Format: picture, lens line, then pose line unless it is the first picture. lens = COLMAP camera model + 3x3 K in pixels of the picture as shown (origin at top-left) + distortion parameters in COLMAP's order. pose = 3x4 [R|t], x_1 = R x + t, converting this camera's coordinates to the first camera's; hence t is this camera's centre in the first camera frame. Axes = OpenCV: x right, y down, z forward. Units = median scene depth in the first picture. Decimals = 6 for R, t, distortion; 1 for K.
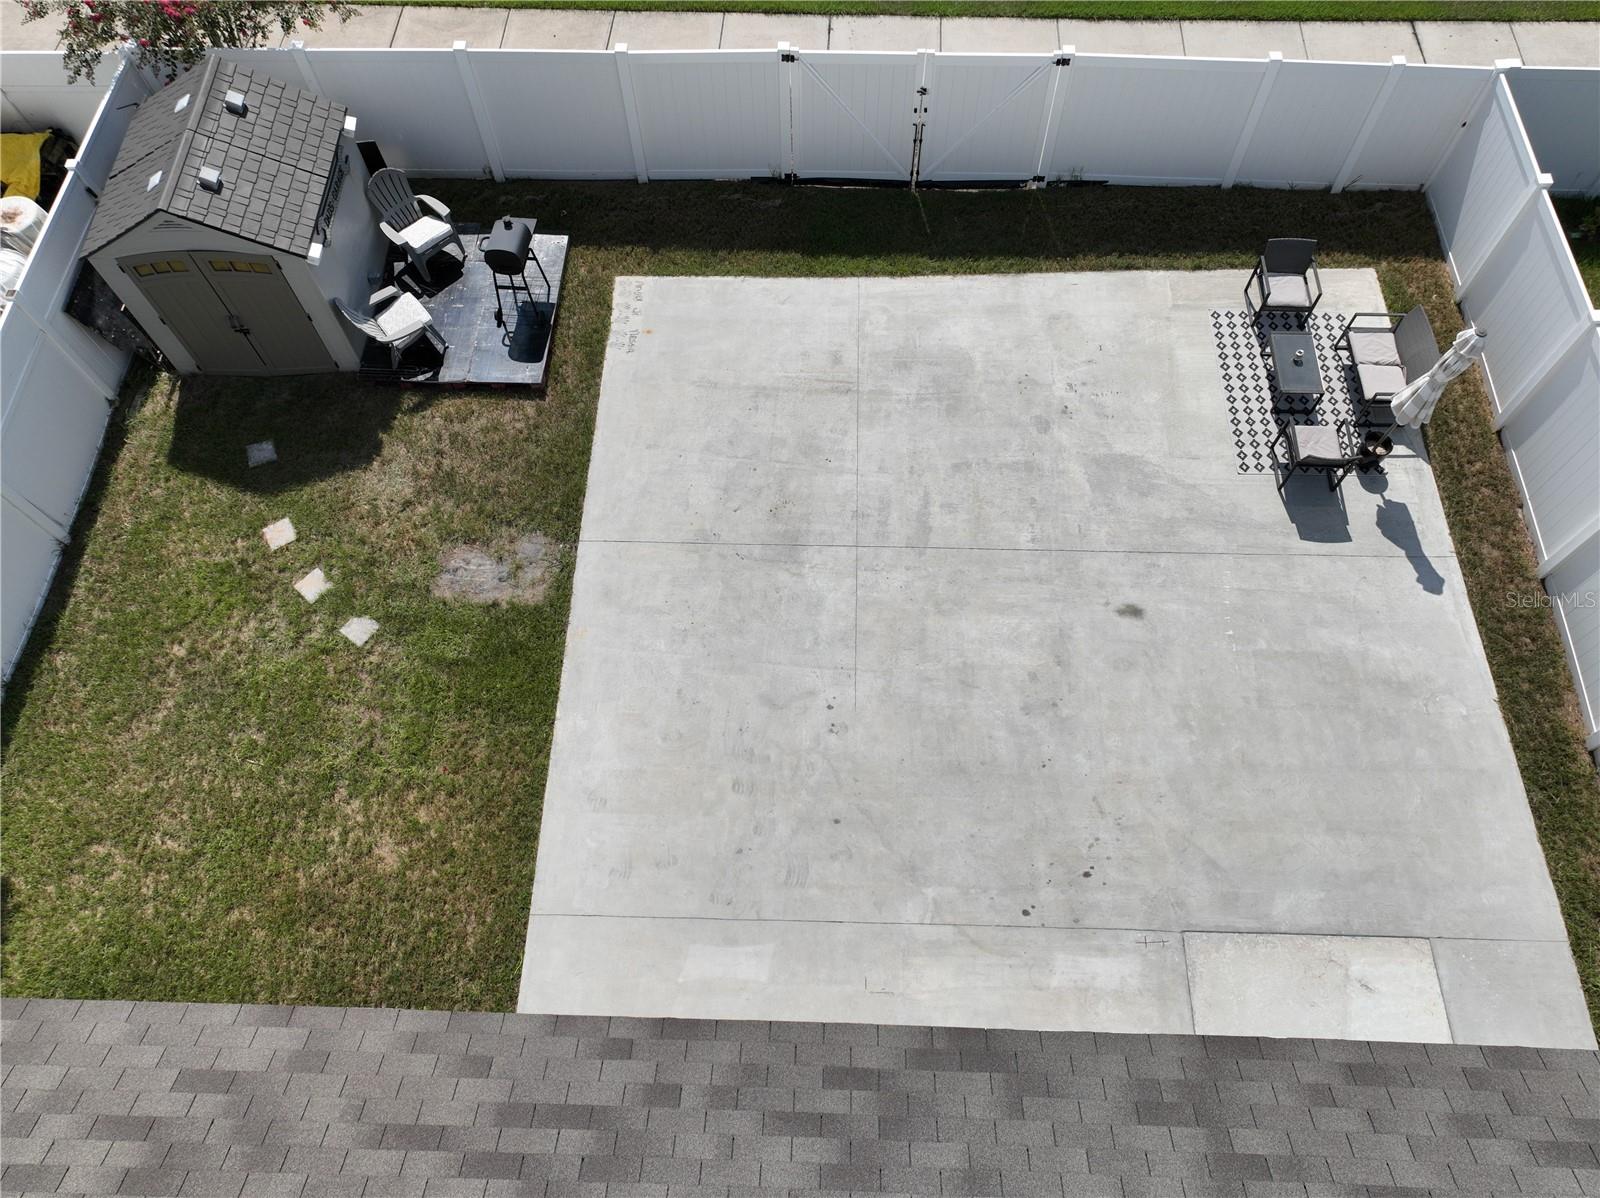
lens RADIAL K [[1123.1, 0, 805.8], [0, 1123.1, 597.0], [0, 0, 1]] dist [-0.006415, 0.024723]
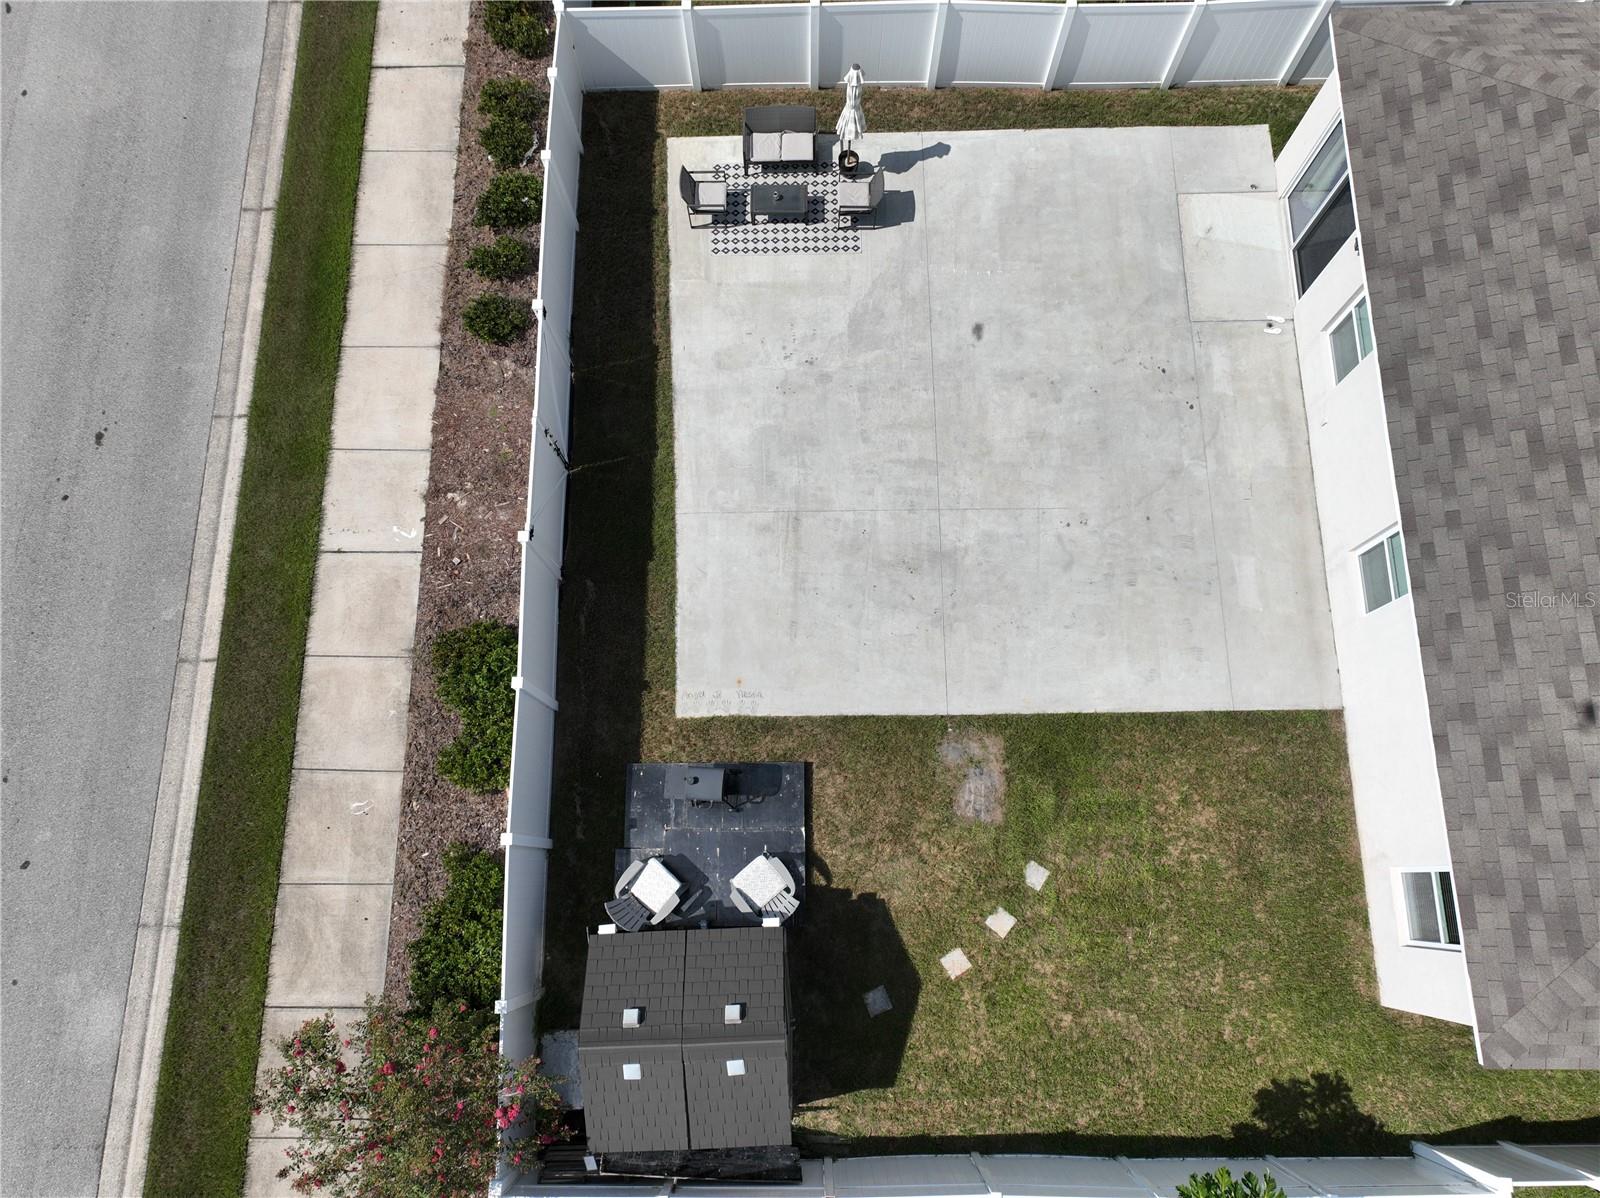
lens RADIAL K [[1123.1, 0, 805.8], [0, 1123.1, 597.0], [0, 0, 1]] dist [-0.006415, 0.024723]
pose [[-0.037229, -0.964083, 0.262979, -0.403393], [0.892334, 0.086390, 0.443031, -0.774312], [-0.449838, 0.251159, 0.857068, -0.060122]]
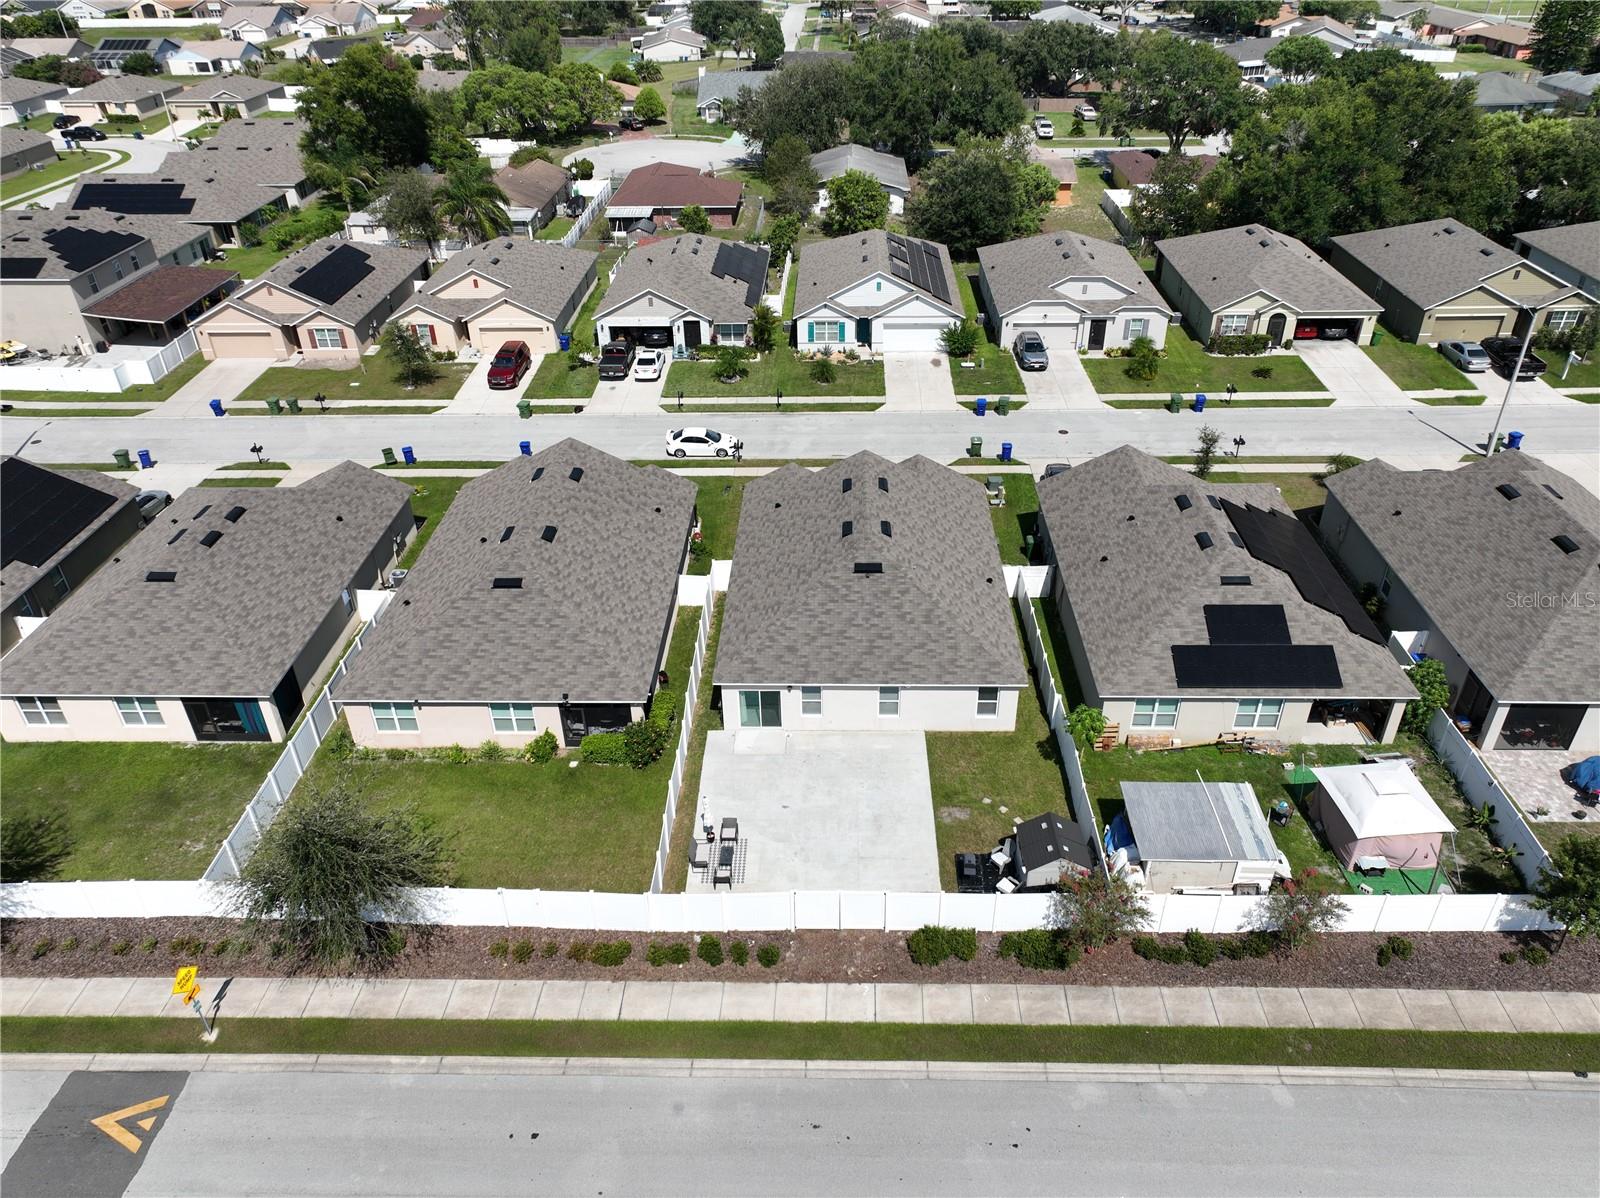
lens RADIAL K [[1120.4, 0, 810.8], [0, 1120.4, 595.6], [0, 0, 1]] dist [0.005508, 0.010981]
pose [[-0.999584, 0.027305, 0.009297, 0.142969], [0.006783, -0.090748, 0.995851, -3.591471], [0.028035, 0.995500, 0.090525, -0.059127]]
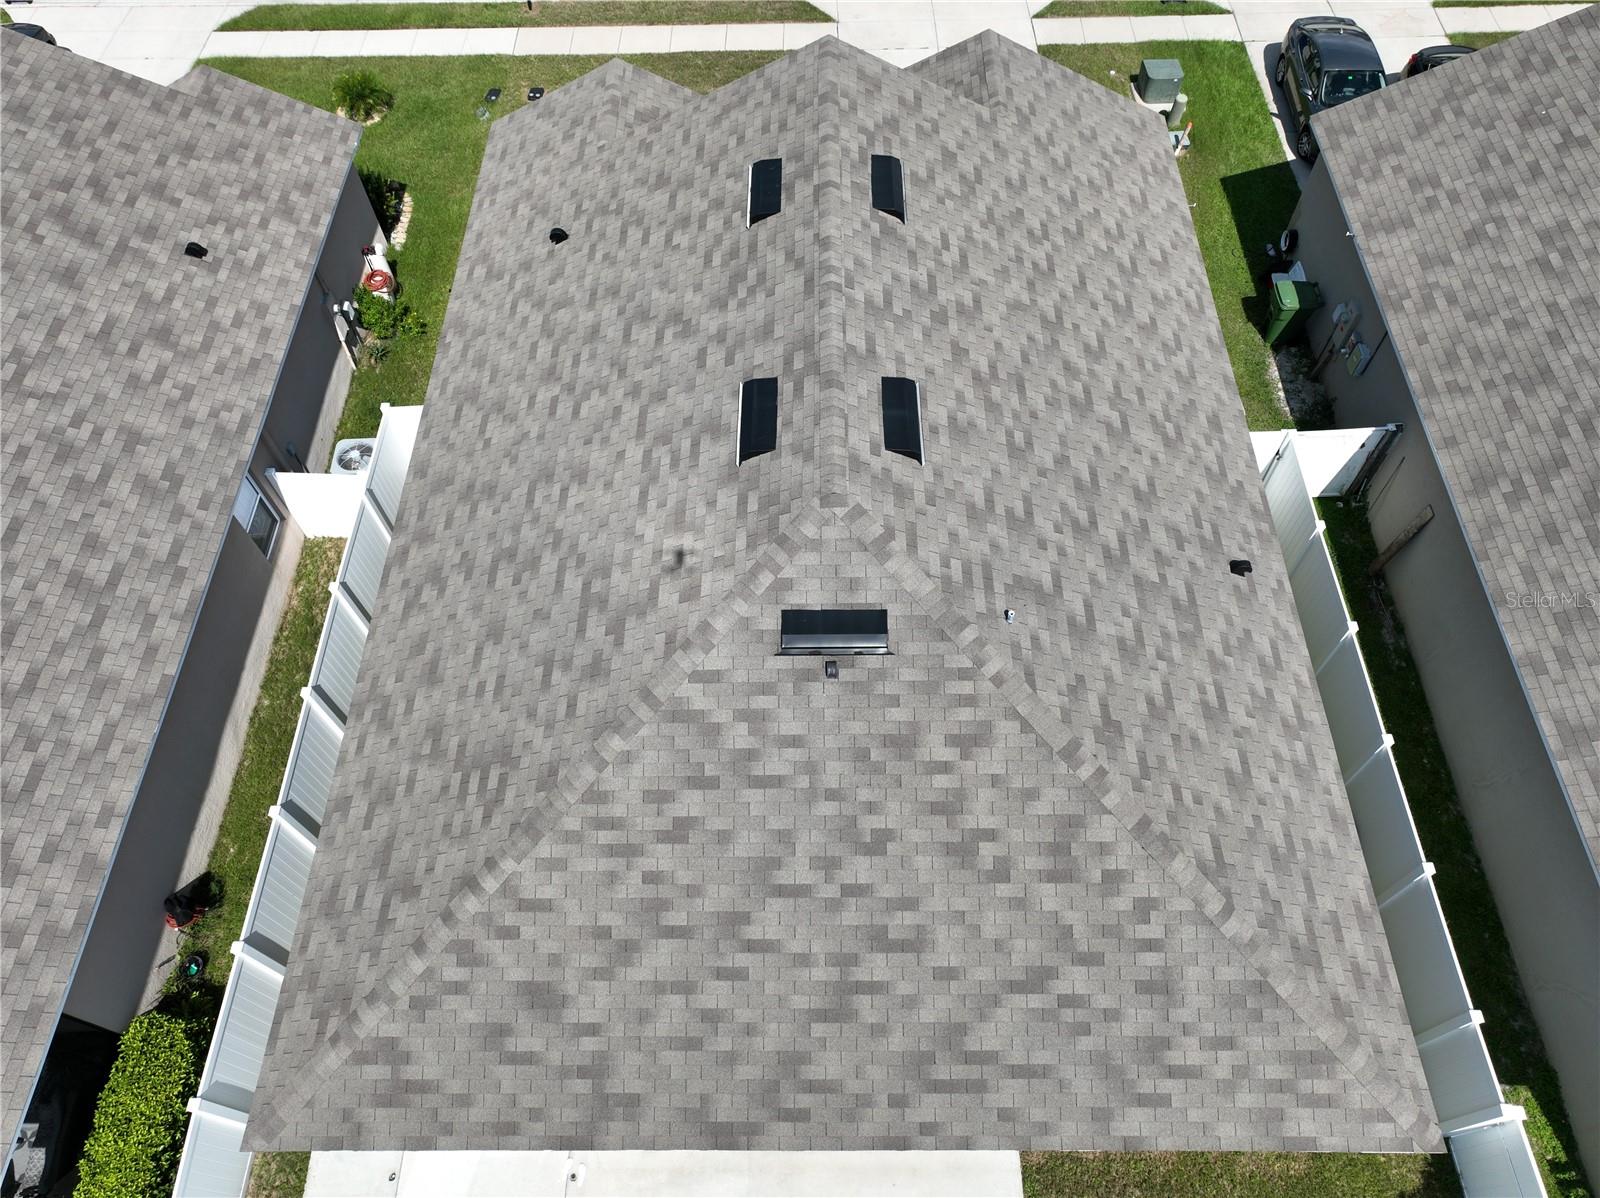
lens RADIAL K [[1123.1, 0, 805.8], [0, 1123.1, 597.0], [0, 0, 1]] dist [-0.006415, 0.024723]
pose [[-0.999147, 0.040739, 0.006710, -0.013448], [-0.014853, -0.506296, 0.862232, -0.399070], [0.038524, 0.861397, 0.506469, -0.353456]]
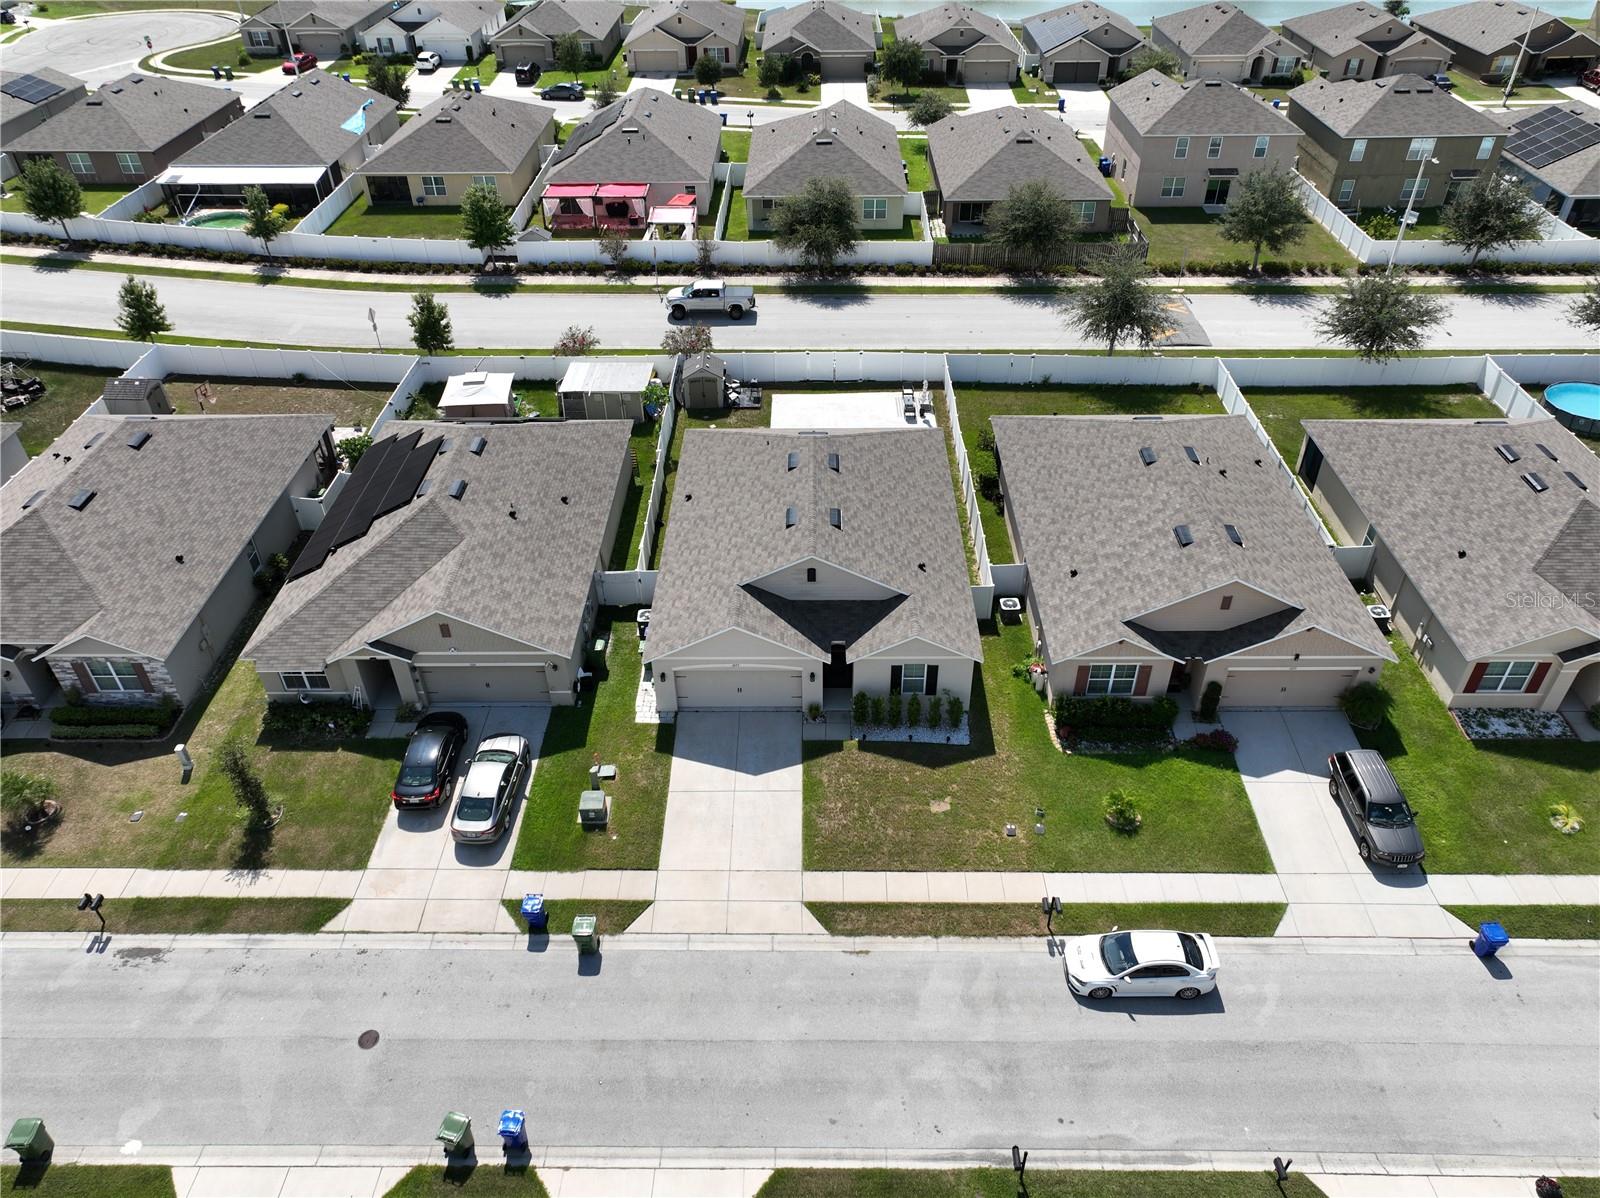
lens RADIAL K [[1123.1, 0, 805.8], [0, 1123.1, 597.0], [0, 0, 1]] dist [-0.006415, 0.024723]
pose [[0.999676, -0.015980, 0.019833, -0.153707], [0.022811, 0.908092, -0.418148, 2.859996], [-0.011328, 0.418465, 0.908162, -3.411819]]
